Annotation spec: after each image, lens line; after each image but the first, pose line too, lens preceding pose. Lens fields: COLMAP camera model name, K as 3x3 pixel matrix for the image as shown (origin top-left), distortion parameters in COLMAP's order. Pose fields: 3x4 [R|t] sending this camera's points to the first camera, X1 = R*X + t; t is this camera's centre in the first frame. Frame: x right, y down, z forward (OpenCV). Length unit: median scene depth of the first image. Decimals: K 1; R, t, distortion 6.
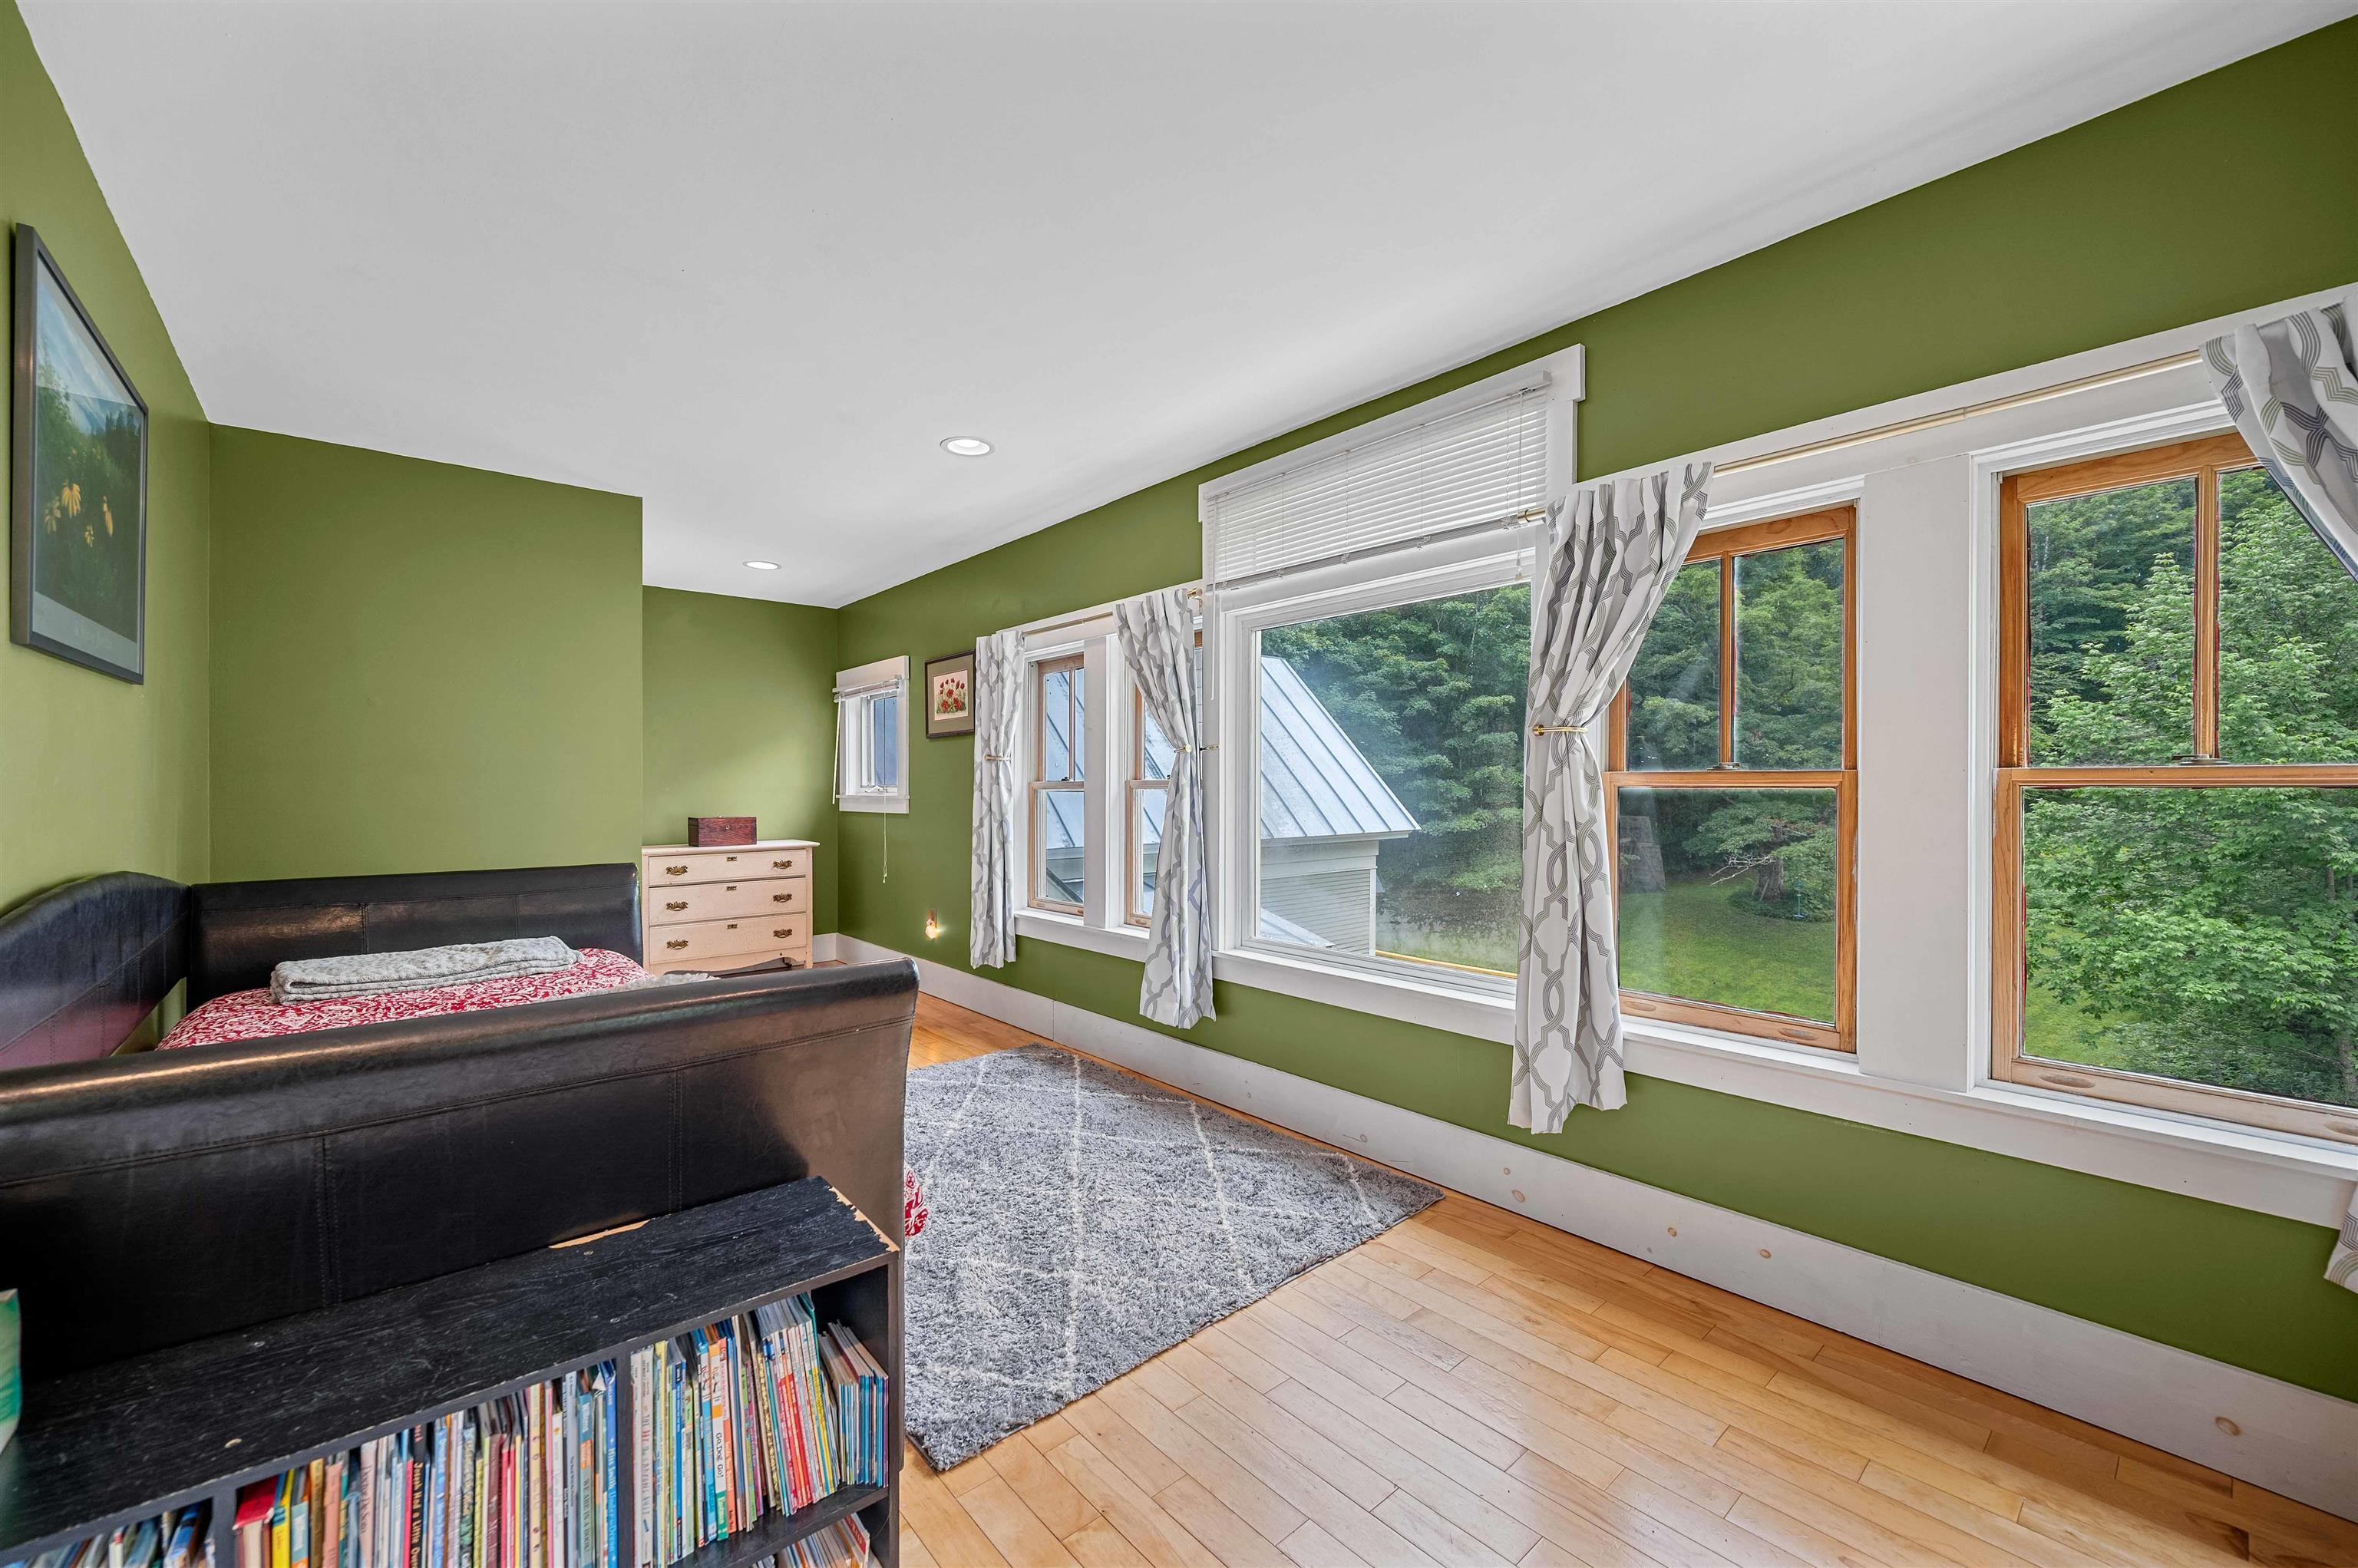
lens RADIAL K [[933.0, 0, 1166.6], [0, 933.0, 792.2], [0, 0, 1]] dist [-0.001659, -0.000377]
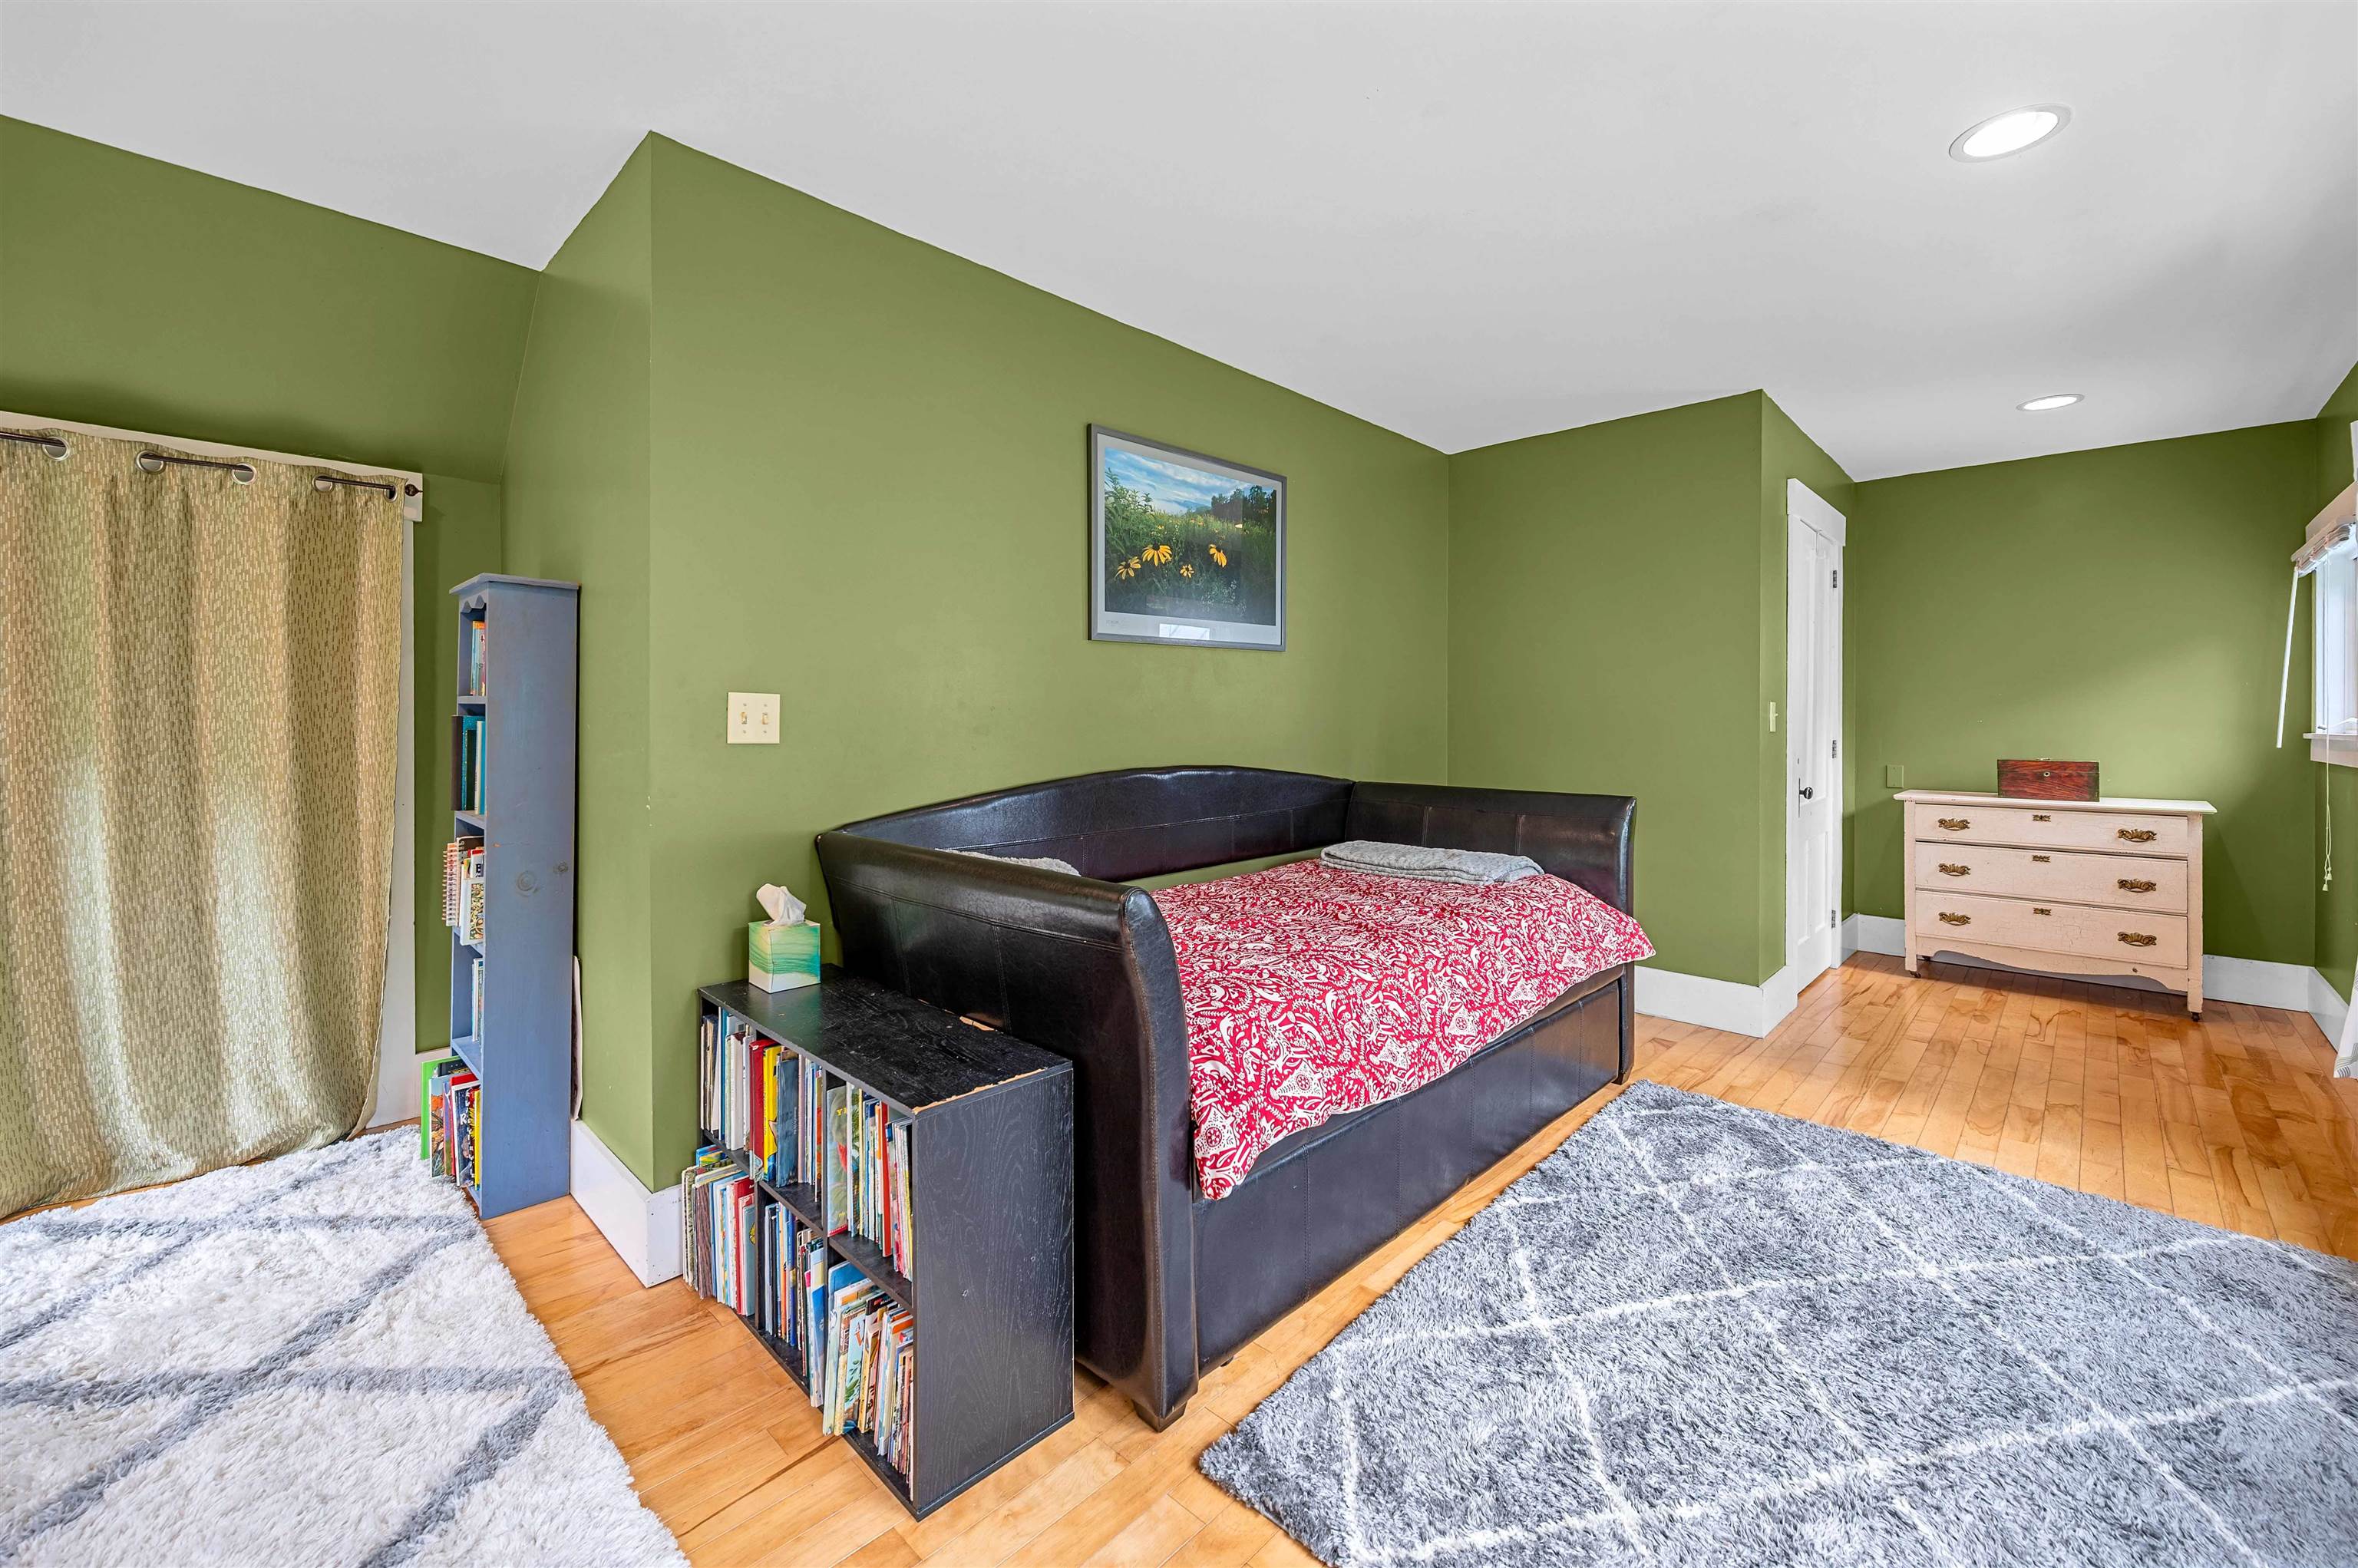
lens RADIAL K [[933.0, 0, 1168.5], [0, 933.0, 728.2], [0, 0, 1]] dist [-0.001659, -0.000377]
pose [[0.095629, 0.013273, -0.995329, 0.191559], [-0.010123, 0.999872, 0.012361, -0.000587], [0.995366, 0.008893, 0.095752, 0.258862]]
